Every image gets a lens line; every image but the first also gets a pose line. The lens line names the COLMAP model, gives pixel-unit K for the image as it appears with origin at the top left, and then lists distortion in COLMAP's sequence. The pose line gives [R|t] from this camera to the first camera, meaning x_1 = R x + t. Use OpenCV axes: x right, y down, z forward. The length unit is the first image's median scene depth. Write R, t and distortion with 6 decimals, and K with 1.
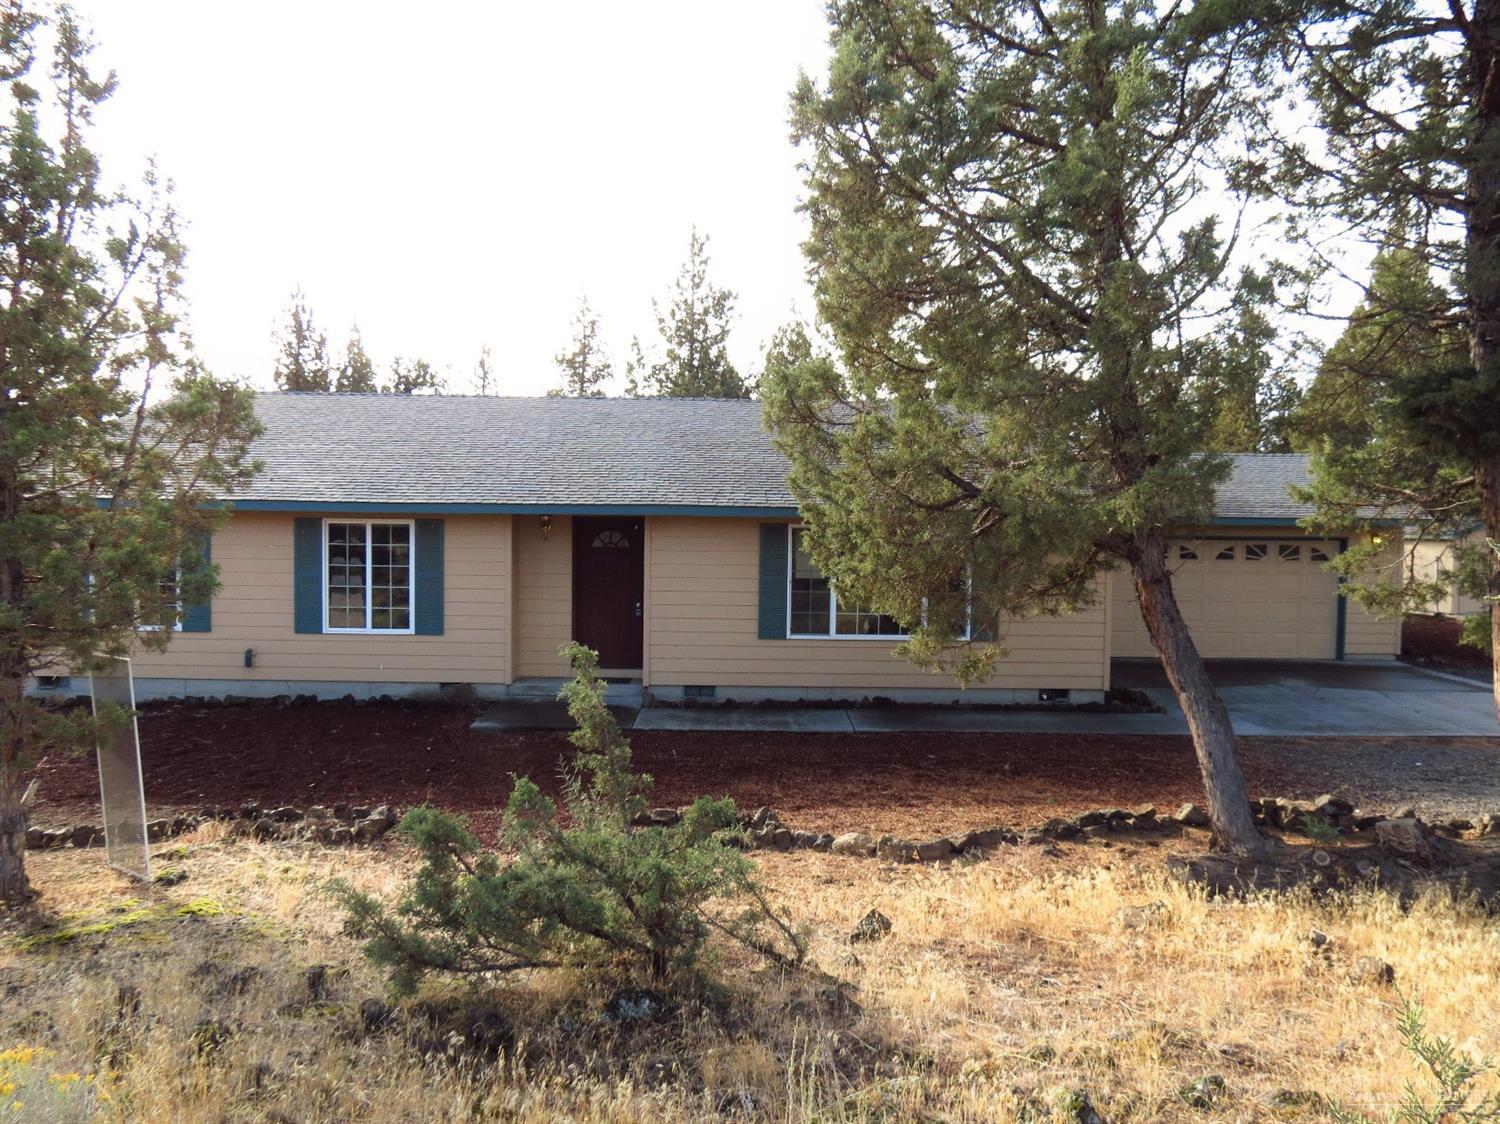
lens RADIAL K [[1466.3, 0, 750.0], [0, 1466.3, 562.0], [0, 0, 1]] dist [-0.000260, -0.001090]
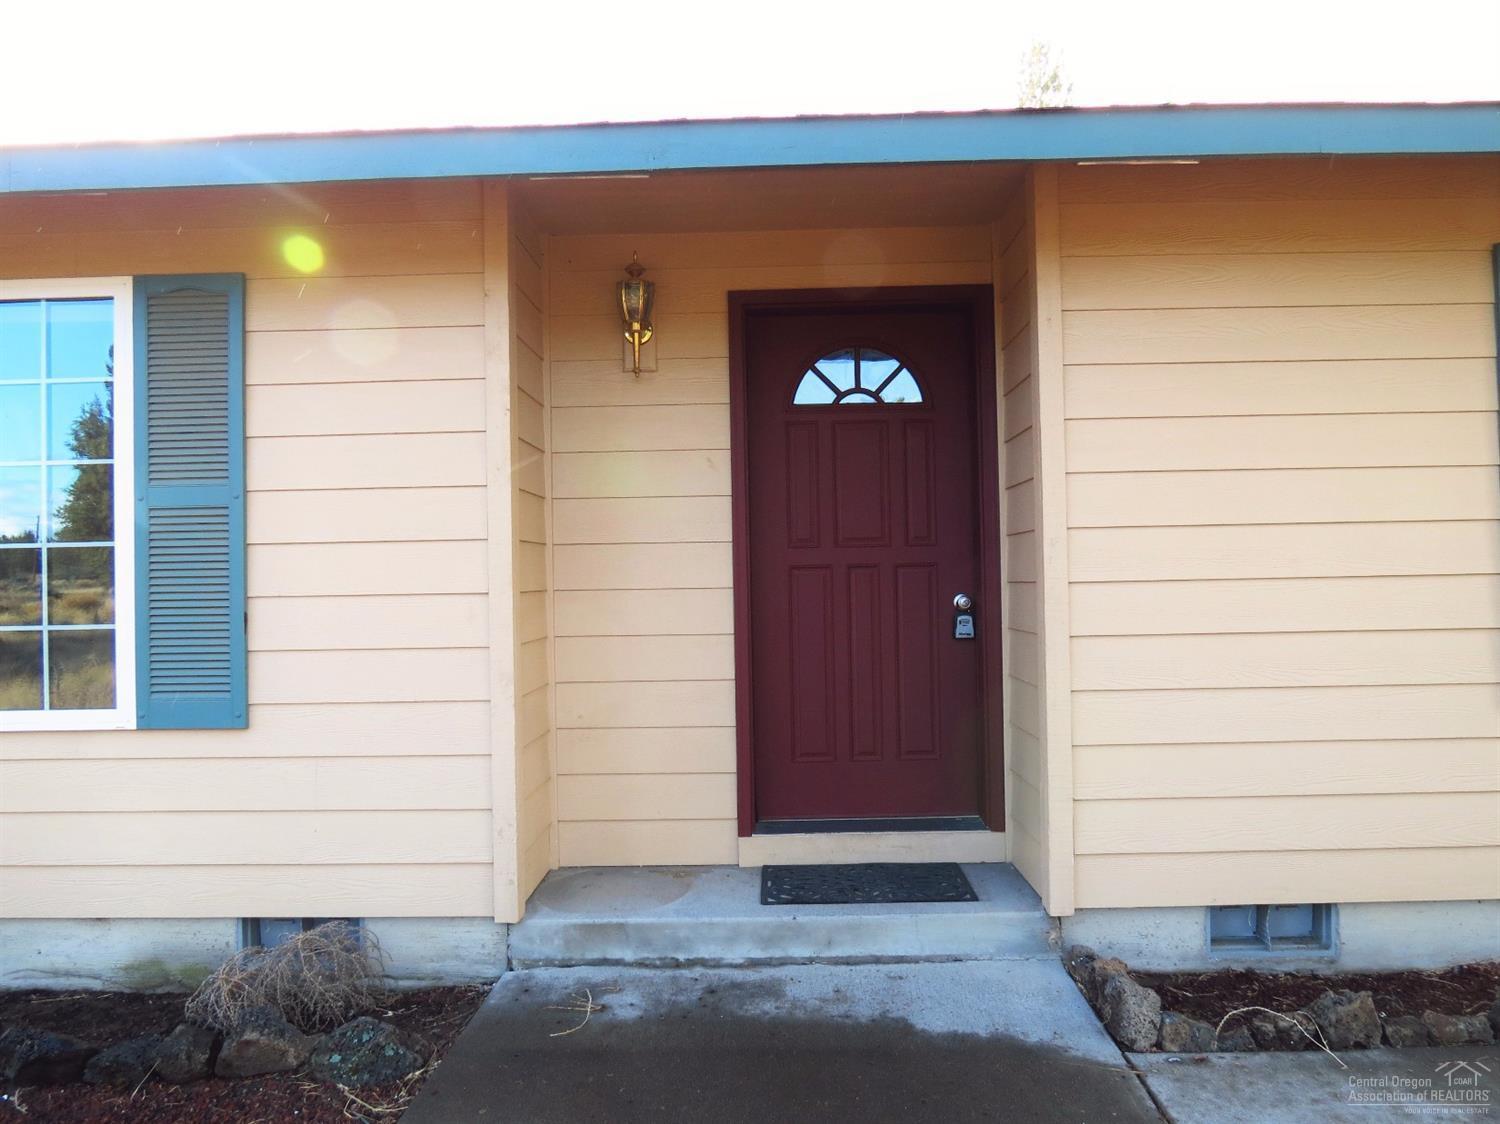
lens RADIAL K [[1466.3, 0, 750.0], [0, 1466.3, 562.0], [0, 0, 1]] dist [-0.000260, -0.001090]
pose [[0.999390, -0.029287, -0.019038, -0.117427], [0.028463, 0.998704, -0.042201, 0.034104], [0.020250, 0.041634, 0.998928, 0.748284]]
